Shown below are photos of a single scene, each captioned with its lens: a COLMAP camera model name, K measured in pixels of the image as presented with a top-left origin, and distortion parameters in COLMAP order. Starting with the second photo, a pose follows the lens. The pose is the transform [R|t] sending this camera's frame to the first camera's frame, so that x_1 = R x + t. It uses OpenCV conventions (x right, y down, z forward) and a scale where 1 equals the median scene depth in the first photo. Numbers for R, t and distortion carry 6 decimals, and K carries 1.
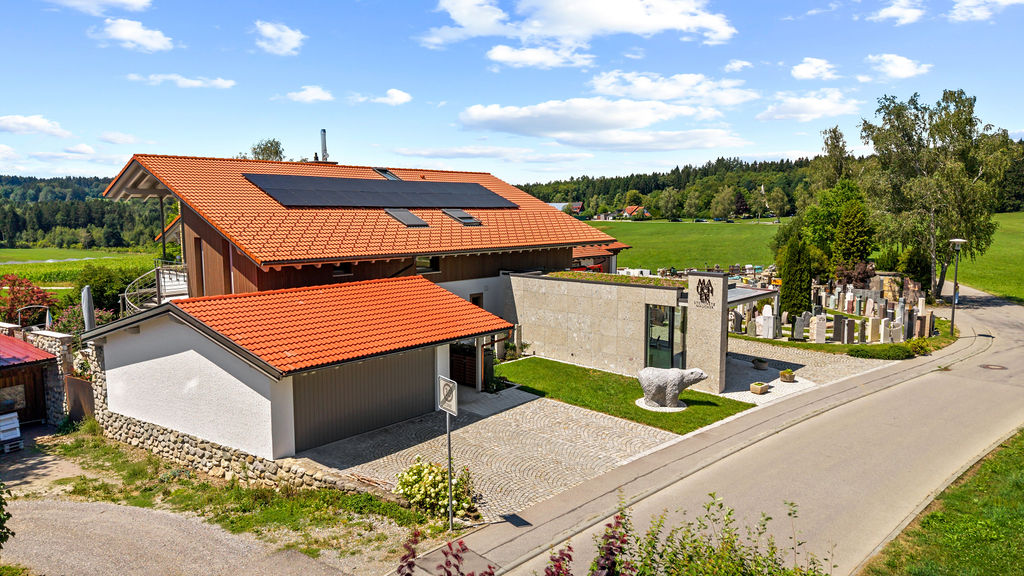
lens RADIAL K [[672.9, 0, 512.0], [0, 672.9, 288.0], [0, 0, 1]] dist [0.001498, -0.001901]
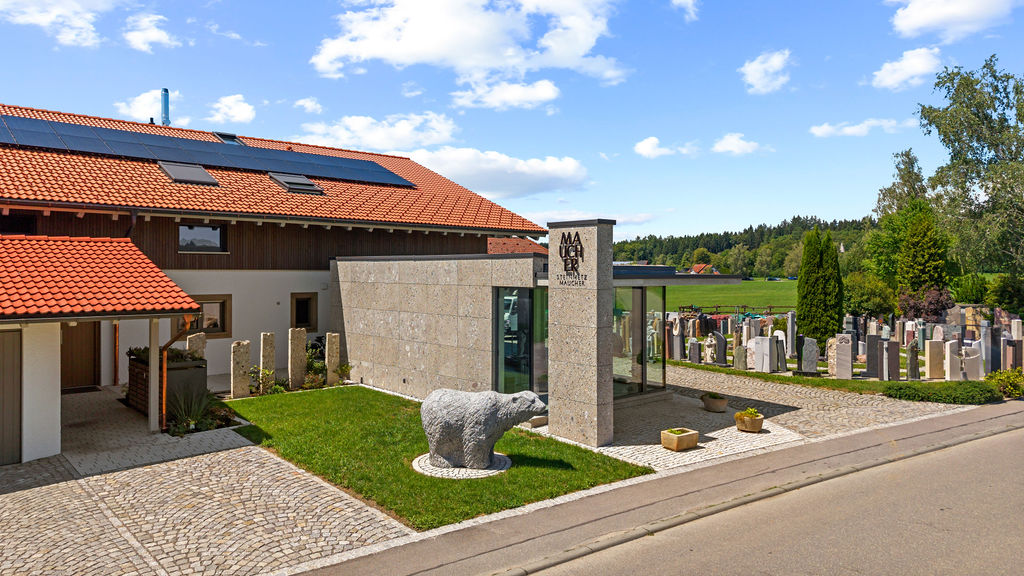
lens RADIAL K [[690.4, 0, 513.3], [0, 690.4, 266.3], [0, 0, 1]] dist [0.043121, -0.045417]
pose [[0.995836, 0.004262, -0.091066, 0.262534], [-0.015132, 0.992777, -0.119014, 0.074160], [0.089901, 0.119896, 0.988708, 0.398946]]
